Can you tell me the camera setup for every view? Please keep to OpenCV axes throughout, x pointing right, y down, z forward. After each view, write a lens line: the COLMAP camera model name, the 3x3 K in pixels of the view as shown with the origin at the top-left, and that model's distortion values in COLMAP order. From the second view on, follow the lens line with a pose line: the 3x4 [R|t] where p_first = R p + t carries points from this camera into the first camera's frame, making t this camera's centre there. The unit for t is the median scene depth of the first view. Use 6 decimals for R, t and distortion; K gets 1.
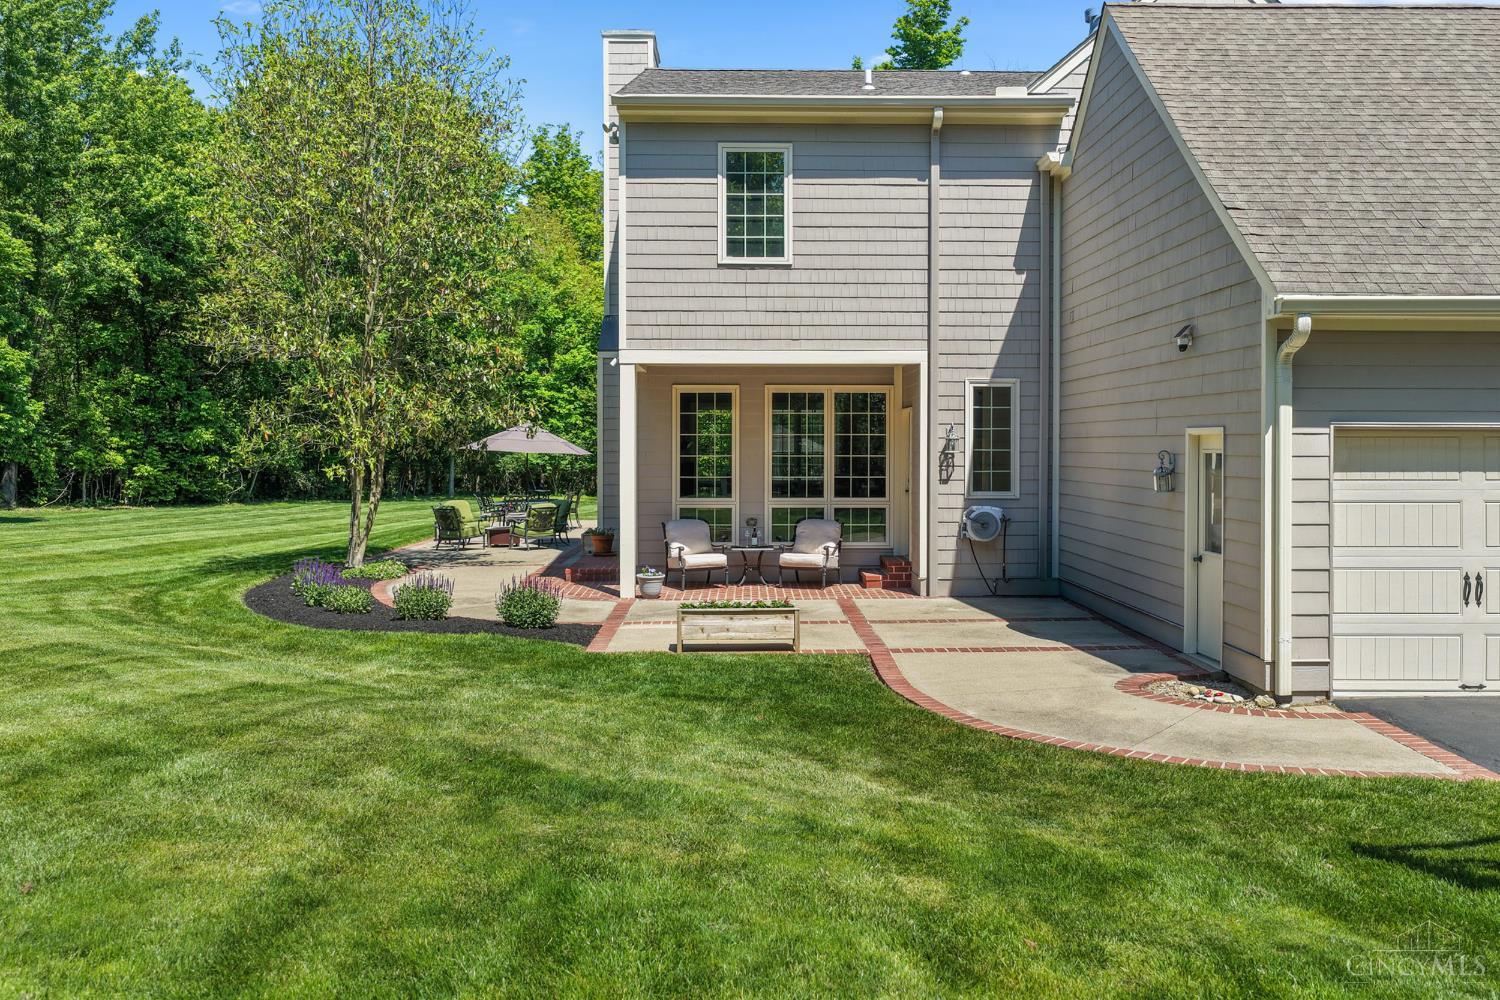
lens RADIAL K [[1239.7, 0, 757.2], [0, 1239.7, 490.8], [0, 0, 1]] dist [-0.006139, 0.011313]
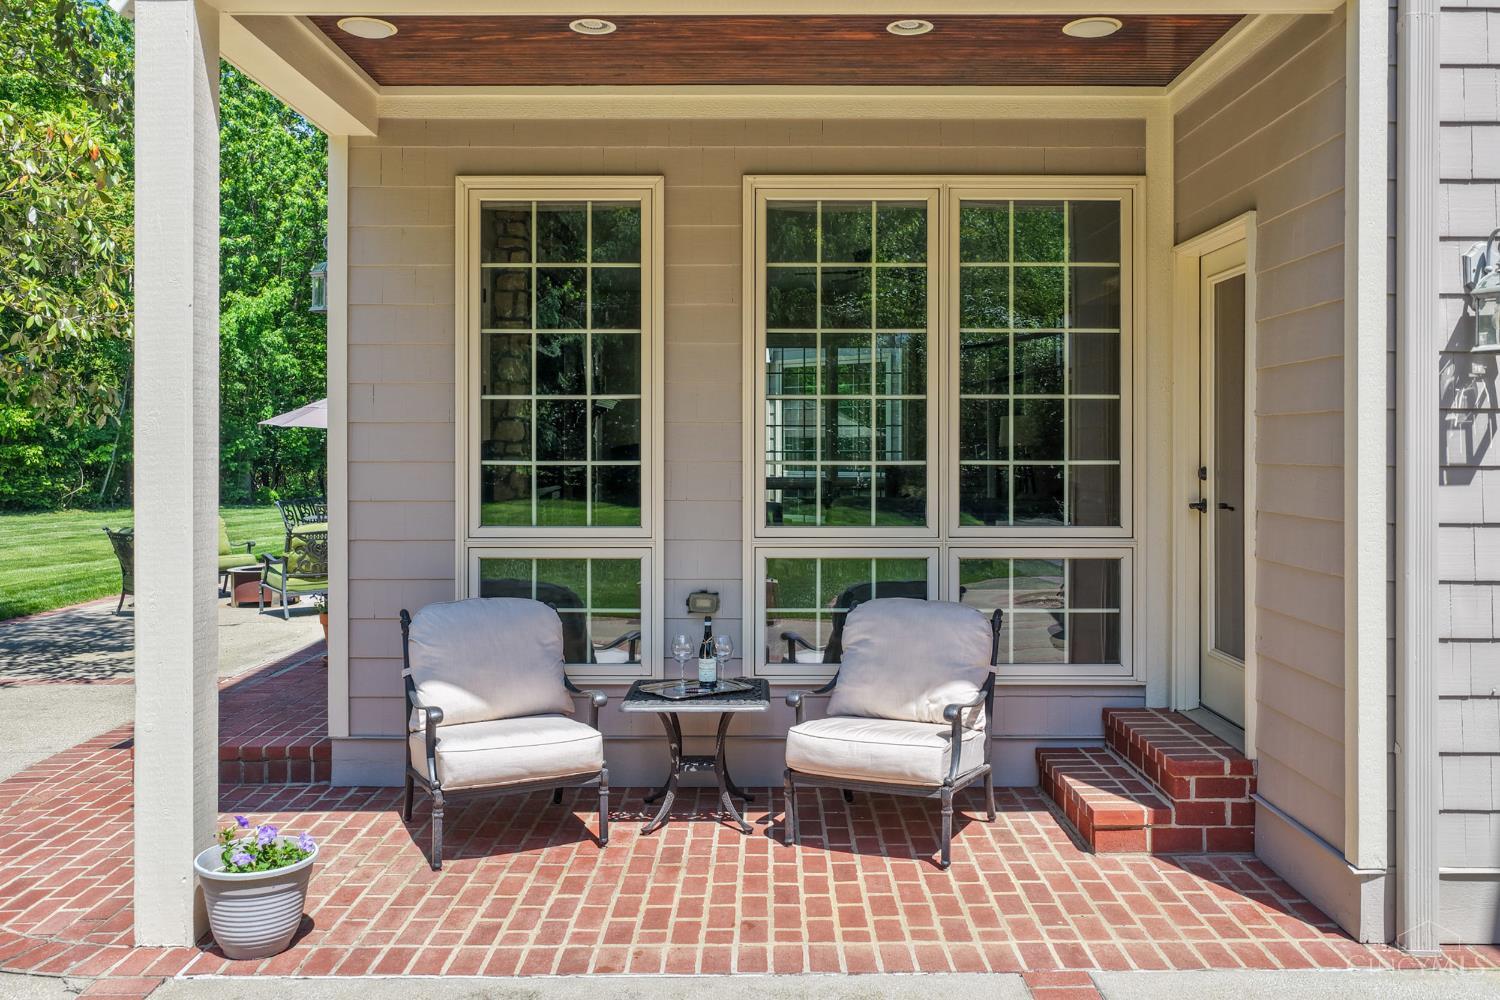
lens RADIAL K [[1239.7, 0, 757.1], [0, 1239.7, 461.6], [0, 0, 1]] dist [-0.006139, 0.011313]
pose [[0.999821, -0.000238, -0.018902, 0.017681], [-0.000209, 0.999721, -0.023620, -0.004092], [0.018902, 0.023620, 0.999542, 0.754042]]
